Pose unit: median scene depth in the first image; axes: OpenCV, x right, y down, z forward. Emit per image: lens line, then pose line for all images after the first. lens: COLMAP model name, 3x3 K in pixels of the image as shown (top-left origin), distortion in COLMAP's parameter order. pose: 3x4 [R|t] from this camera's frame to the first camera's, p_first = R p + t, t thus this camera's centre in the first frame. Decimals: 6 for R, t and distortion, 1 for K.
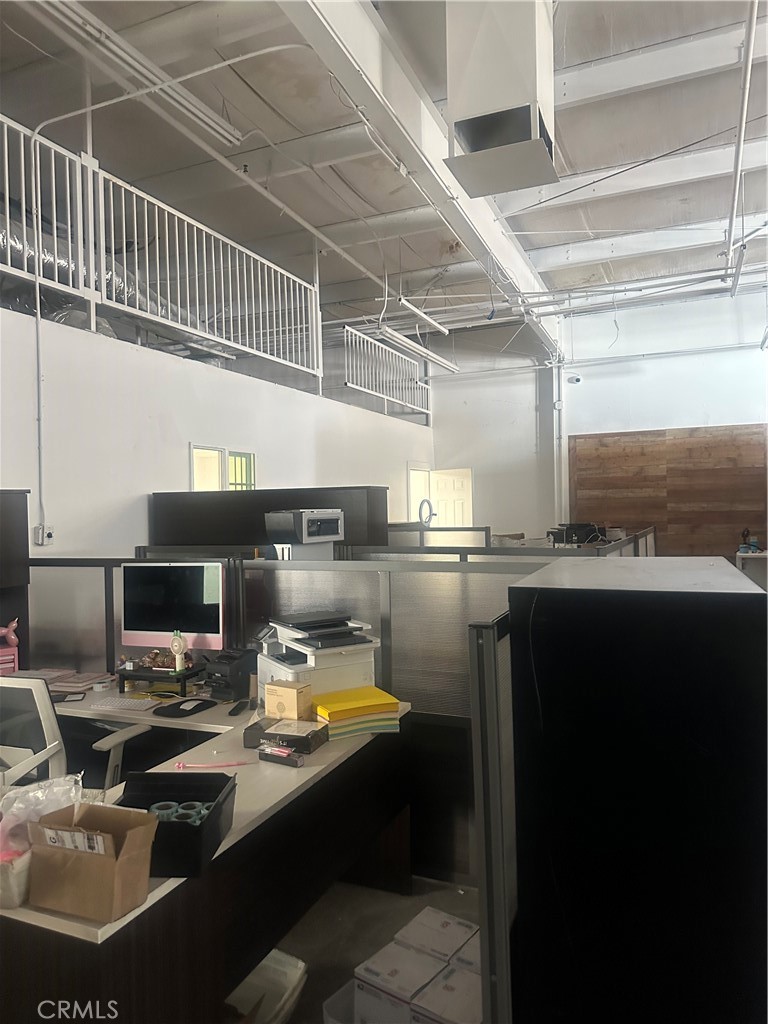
lens RADIAL K [[736.1, 0, 384.0], [0, 736.1, 512.0], [0, 0, 1]] dist [0.130269, -0.173934]
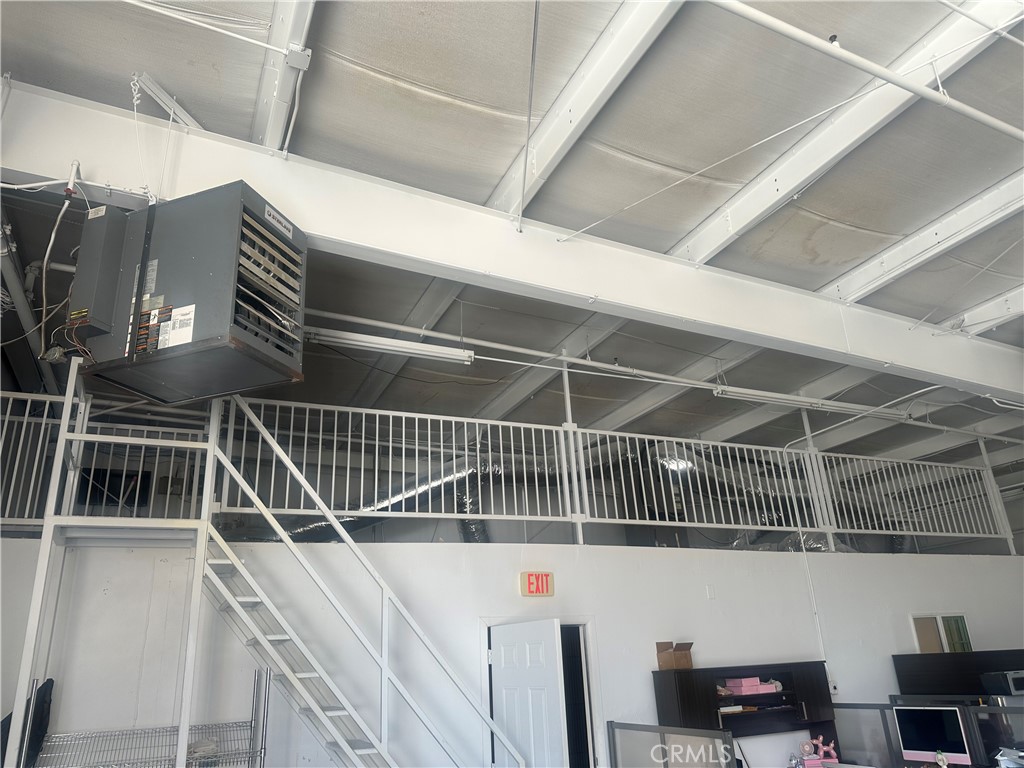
lens RADIAL K [[710.4, 0, 530.8], [0, 710.4, 410.8], [0, 0, 1]] dist [0.090094, -0.083258]
pose [[0.760685, -0.238473, -0.603730, 0.171669], [0.036474, 0.944305, -0.327043, -0.054067], [0.648096, 0.226756, 0.727017, -0.834291]]
